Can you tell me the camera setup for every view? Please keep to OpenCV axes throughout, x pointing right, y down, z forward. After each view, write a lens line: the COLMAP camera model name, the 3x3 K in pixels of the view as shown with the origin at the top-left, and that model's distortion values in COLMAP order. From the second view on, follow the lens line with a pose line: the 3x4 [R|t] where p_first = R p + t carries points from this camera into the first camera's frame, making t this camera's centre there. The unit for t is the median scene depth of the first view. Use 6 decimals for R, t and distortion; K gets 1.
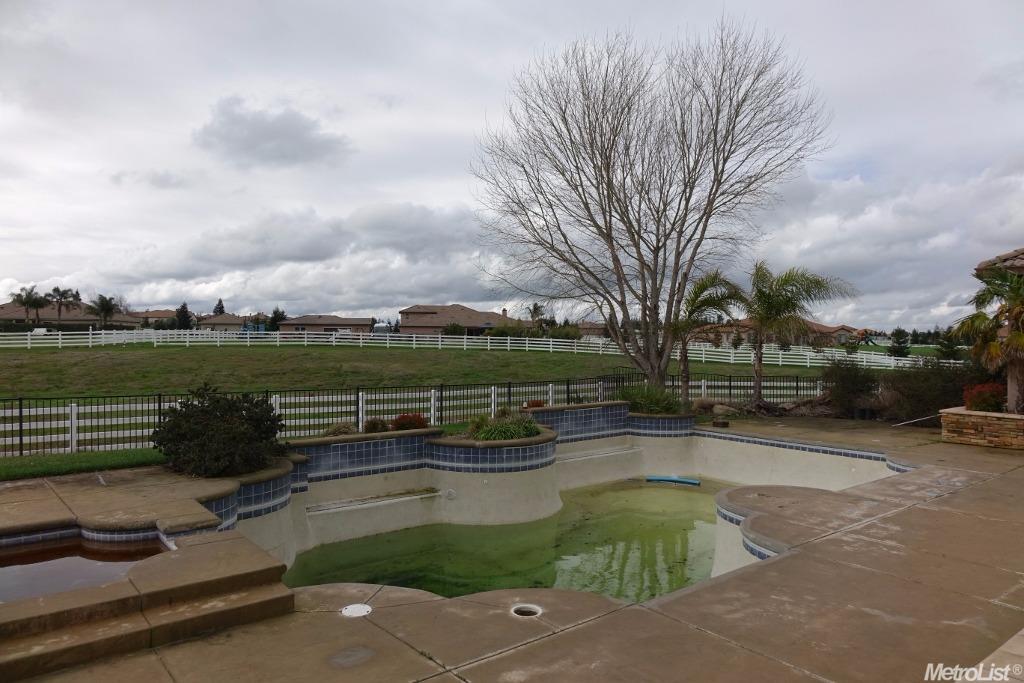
lens RADIAL K [[702.6, 0, 506.0], [0, 702.6, 340.4], [0, 0, 1]] dist [0.000959, 0.004273]
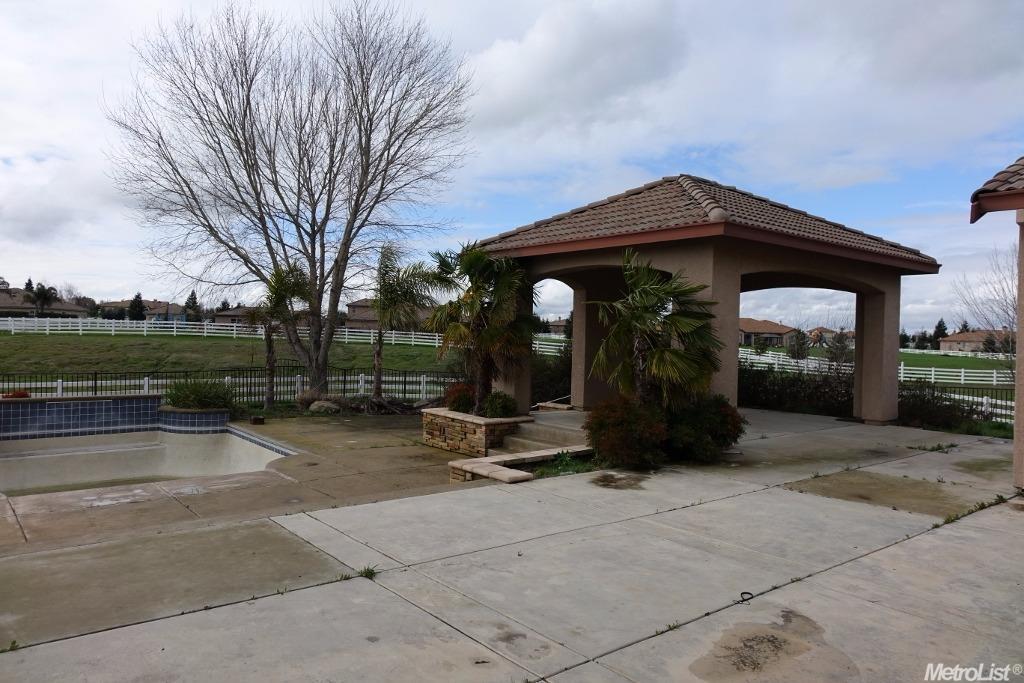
lens RADIAL K [[702.6, 0, 506.0], [0, 702.6, 340.4], [0, 0, 1]] dist [0.000959, 0.004273]
pose [[0.999674, 0.016484, -0.019505, 0.478591], [-0.016388, 0.999853, 0.005071, 0.003804], [0.019586, -0.004750, 0.999797, 0.071210]]
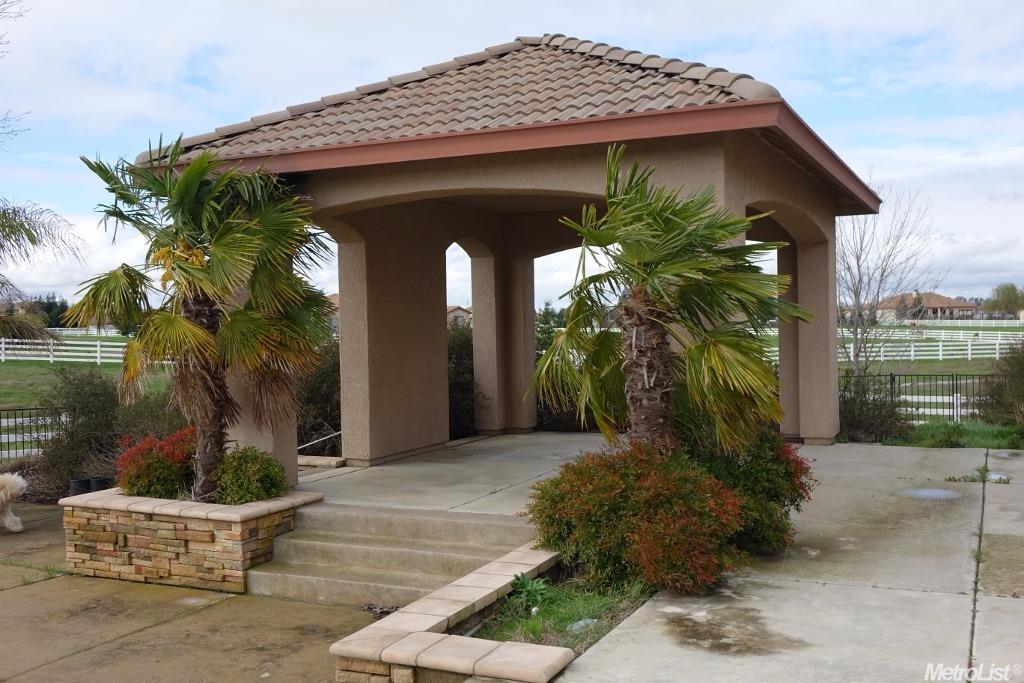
lens RADIAL K [[1043.7, 0, 512.0], [0, 1043.7, 341.5], [0, 0, 1]] dist [-0.007410, -0.007217]
pose [[0.905545, -0.032419, 0.423010, 0.389108], [0.027535, 0.999465, 0.017654, 0.001704], [-0.423356, -0.004339, 0.905953, 0.211698]]
